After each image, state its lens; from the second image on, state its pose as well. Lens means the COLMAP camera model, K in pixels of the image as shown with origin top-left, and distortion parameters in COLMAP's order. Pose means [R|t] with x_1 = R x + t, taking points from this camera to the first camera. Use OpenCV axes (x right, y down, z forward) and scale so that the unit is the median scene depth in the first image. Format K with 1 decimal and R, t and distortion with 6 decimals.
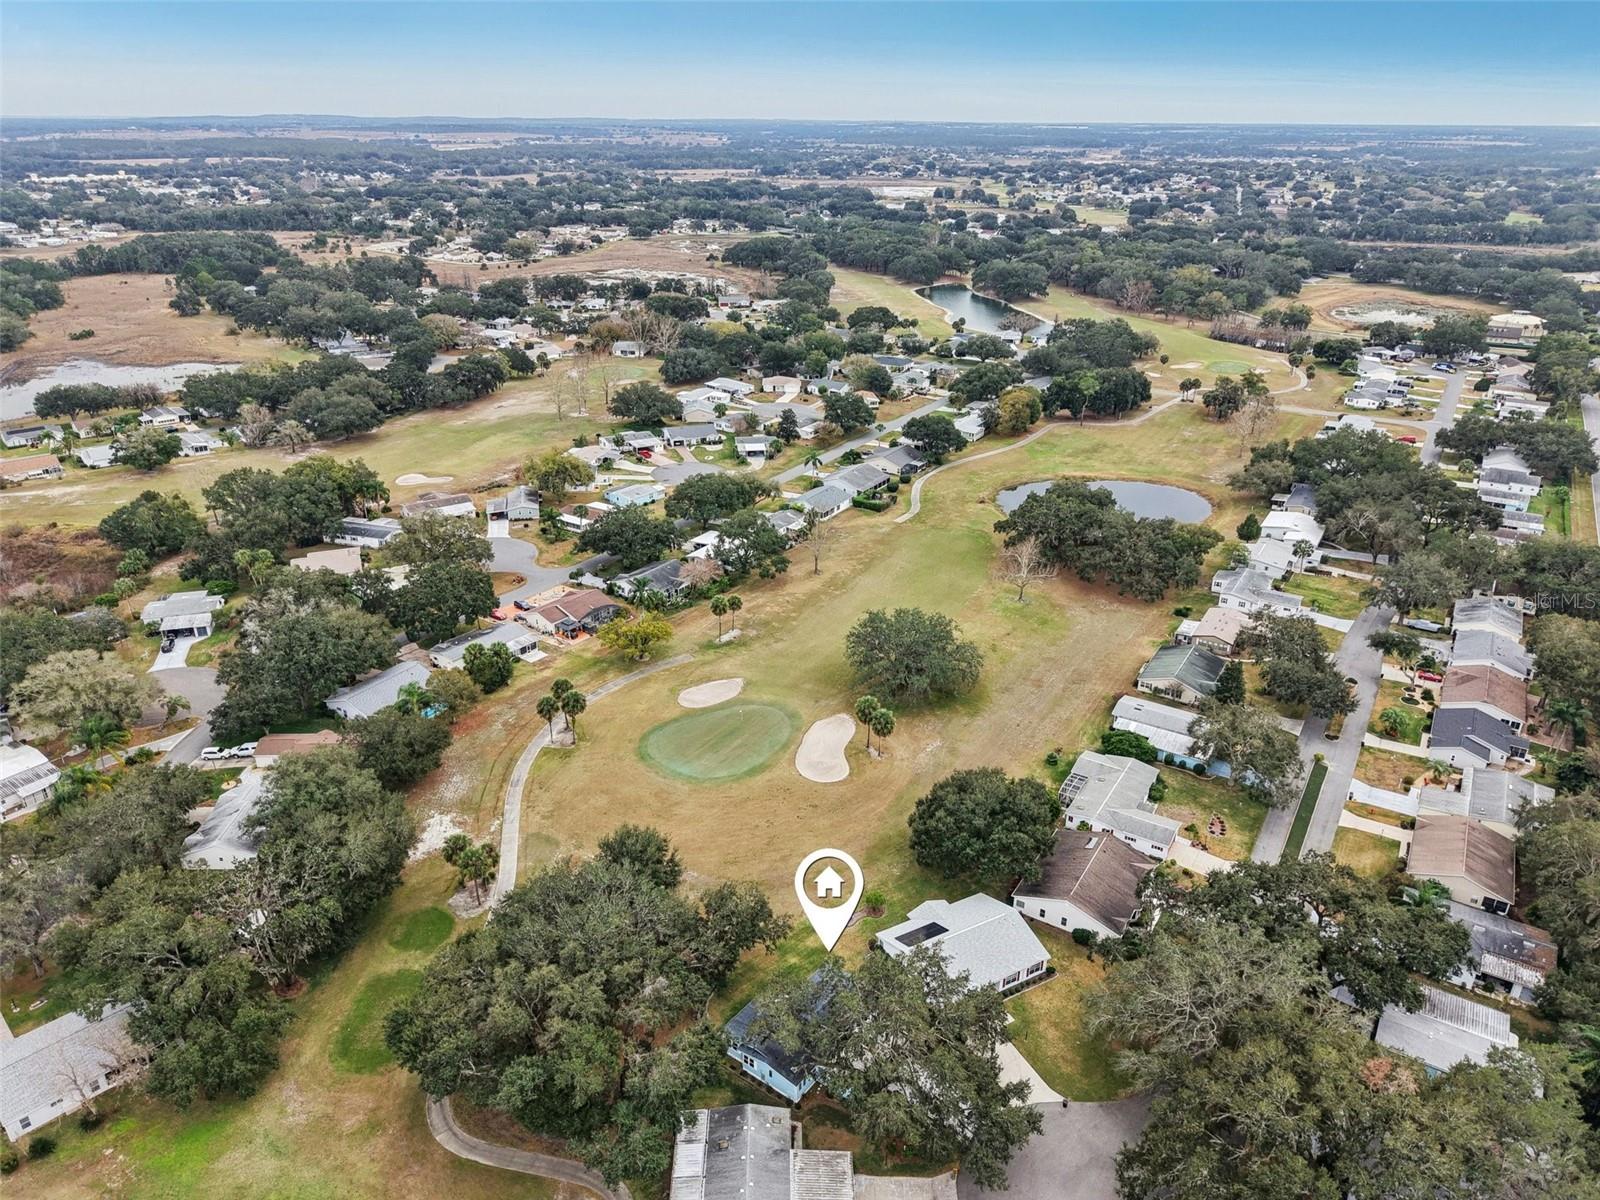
lens RADIAL K [[1094.8, 0, 800.0], [0, 1094.8, 600.0], [0, 0, 1]] dist [0.016285, -0.016255]
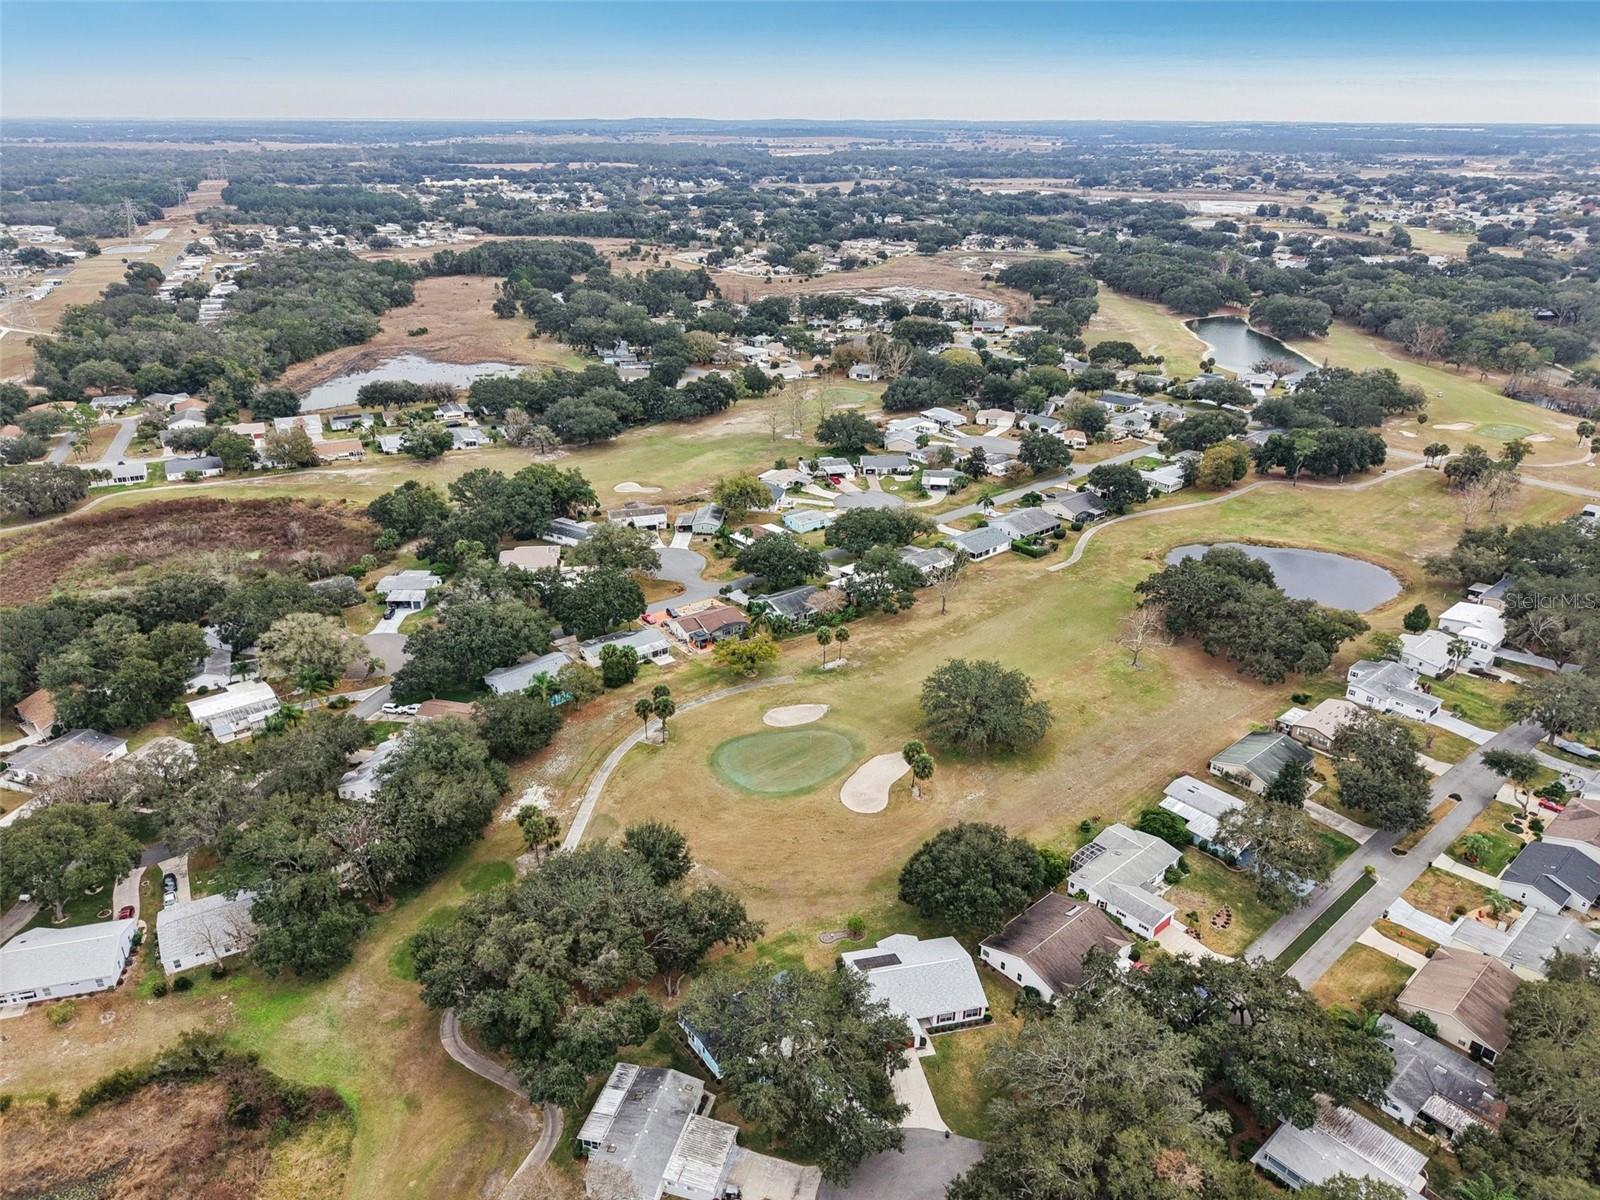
lens RADIAL K [[1094.8, 0, 800.0], [0, 1094.8, 600.0], [0, 0, 1]] dist [0.016285, -0.016255]
pose [[0.959151, 0.114080, -0.258874, 0.125429], [-0.113993, 0.993362, 0.015396, -0.030996], [0.258912, 0.014742, 0.965788, -0.047156]]
